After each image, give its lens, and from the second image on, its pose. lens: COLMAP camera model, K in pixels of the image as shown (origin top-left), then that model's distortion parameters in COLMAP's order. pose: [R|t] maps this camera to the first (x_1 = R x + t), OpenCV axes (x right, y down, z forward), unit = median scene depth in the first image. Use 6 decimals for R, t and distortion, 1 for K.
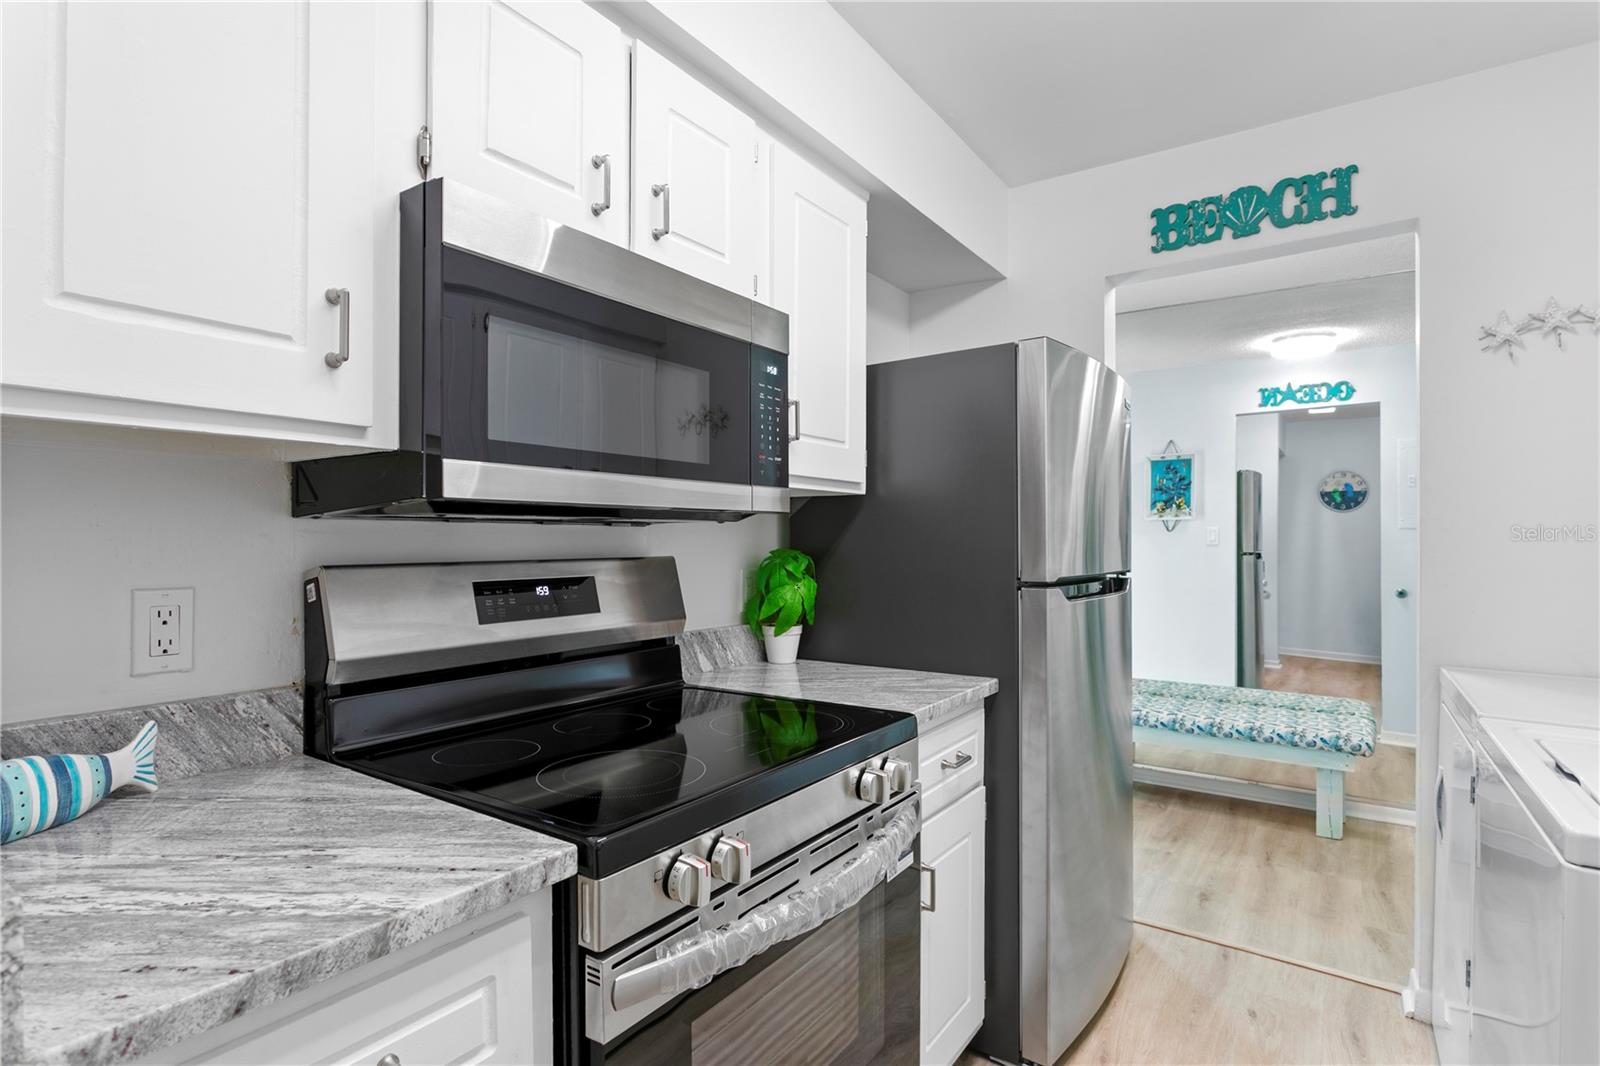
lens RADIAL K [[800.5, 0, 782.1], [0, 800.5, 540.1], [0, 0, 1]] dist [-0.003563, 0.001675]
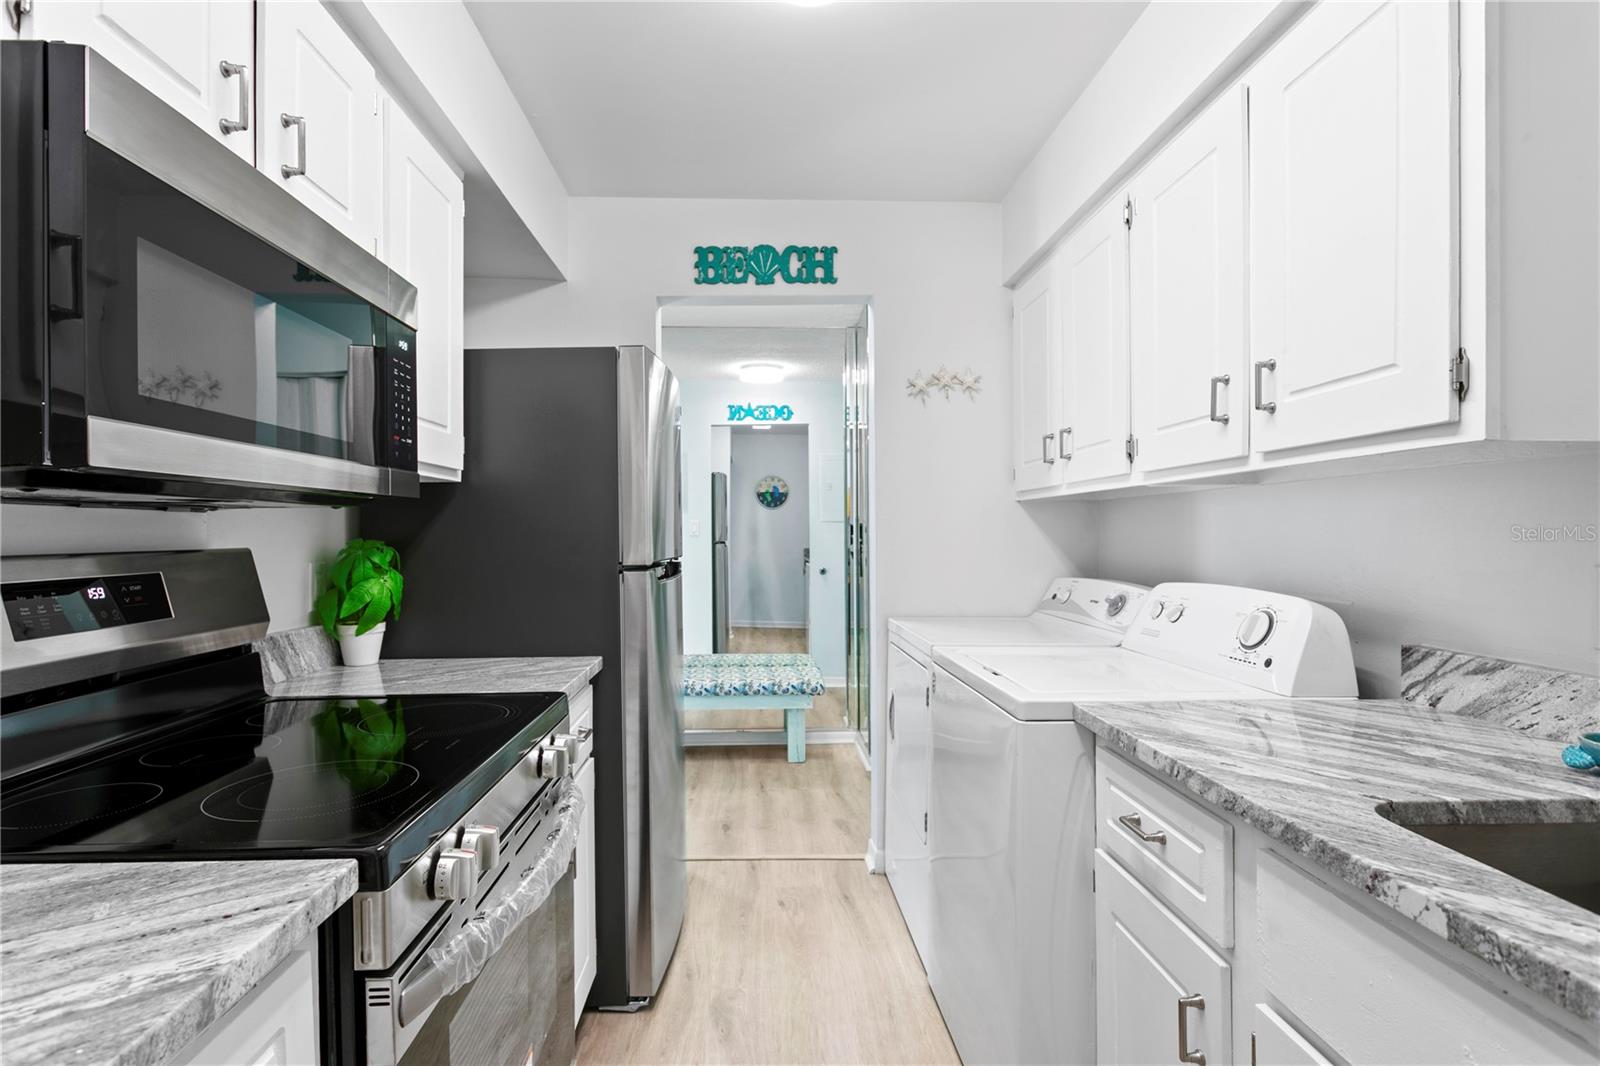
lens RADIAL K [[796.9, 0, 778.0], [0, 796.9, 533.8], [0, 0, 1]] dist [-0.012490, 0.006672]
pose [[0.797876, -0.006006, 0.602792, -0.160557], [0.006253, 0.999979, 0.001686, 0.006330], [-0.602789, 0.002424, 0.797897, 0.000118]]
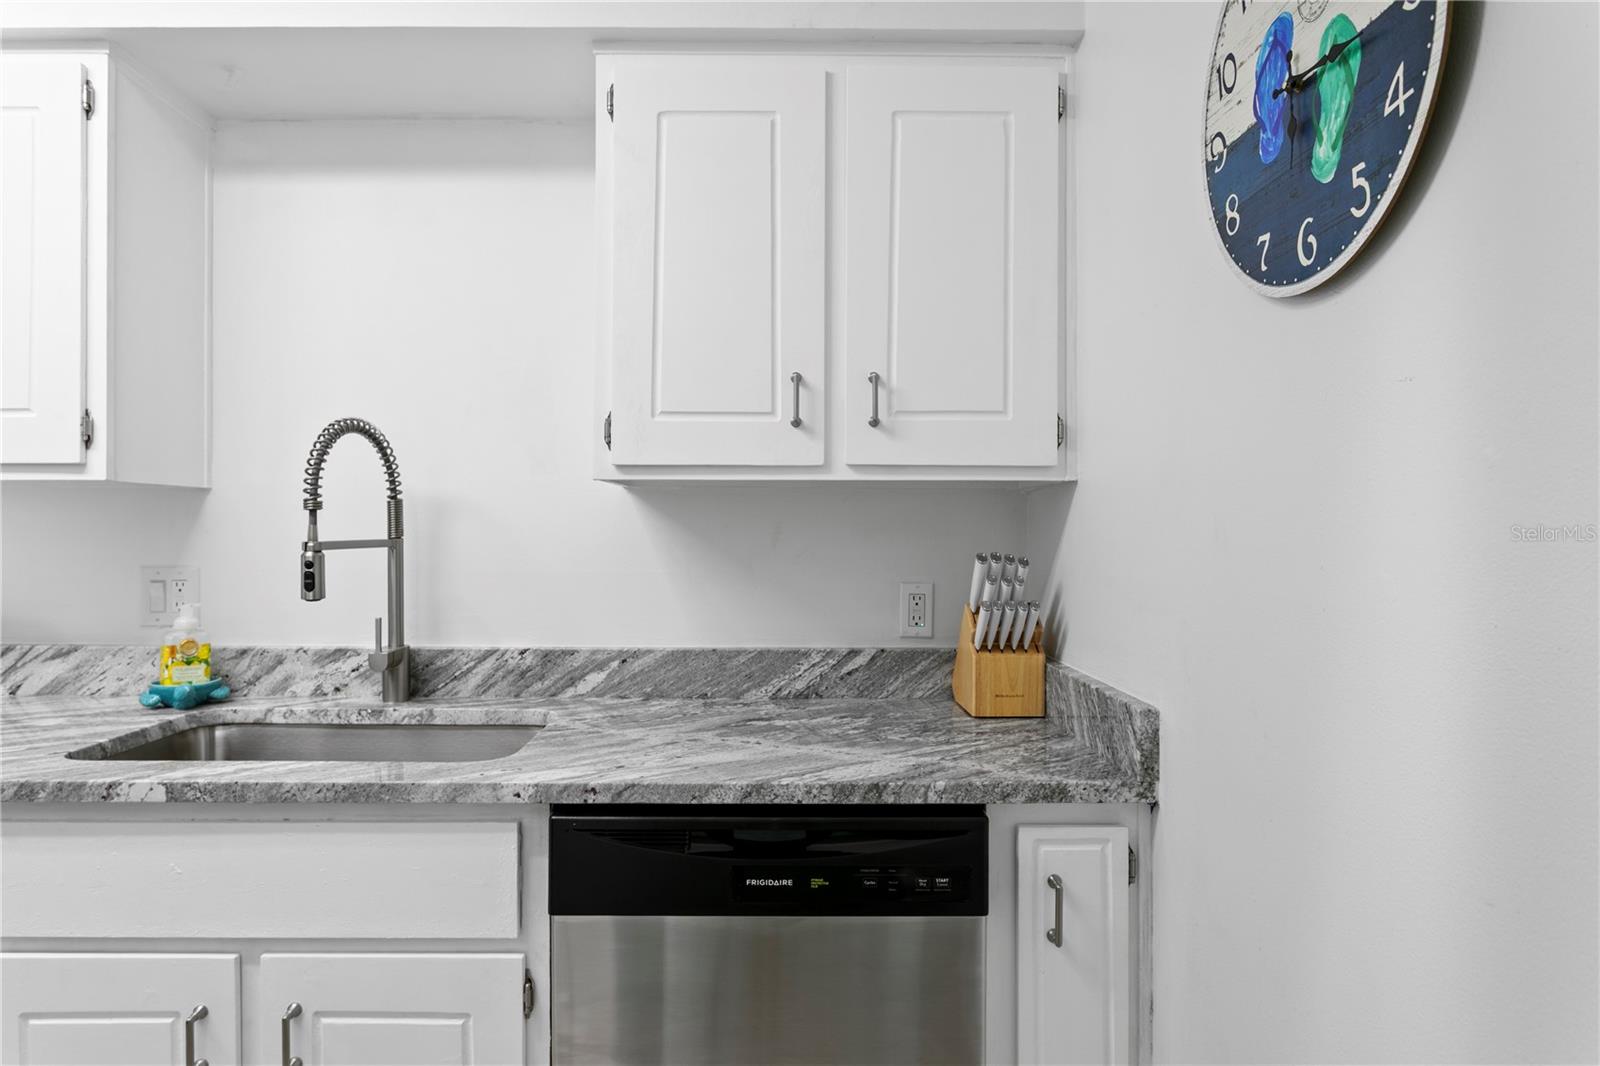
lens RADIAL K [[930.6, 0, 771.2], [0, 930.6, 525.2], [0, 0, 1]] dist [-0.014751, 0.003621]
pose [[-0.583330, -0.002912, 0.812230, -0.470244], [-0.001160, 0.999996, 0.002752, -0.011428], [-0.812235, 0.000664, -0.583331, 0.120067]]
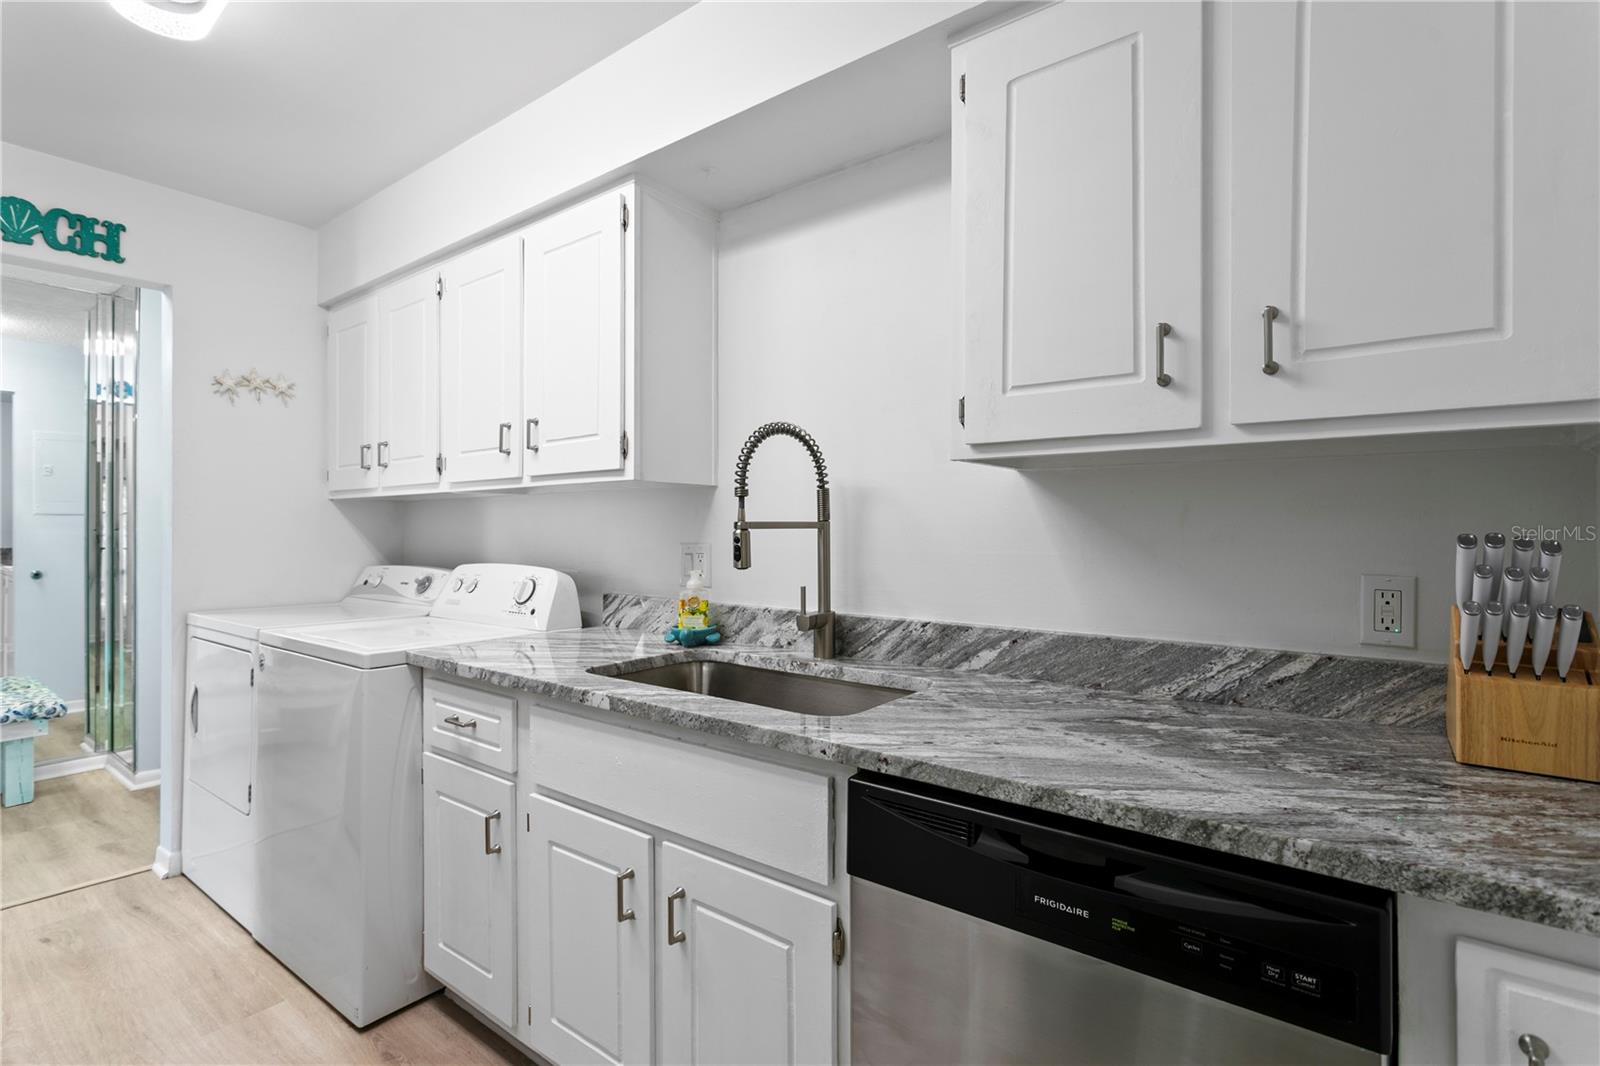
lens RADIAL K [[766.0, 0, 772.9], [0, 766.0, 519.4], [0, 0, 1]] dist [0.000158, 0.001726]
pose [[0.058314, 0.007438, 0.998271, -0.421711], [0.003161, 0.999966, -0.007636, 0.007522], [-0.998293, 0.003600, 0.058288, -0.090747]]
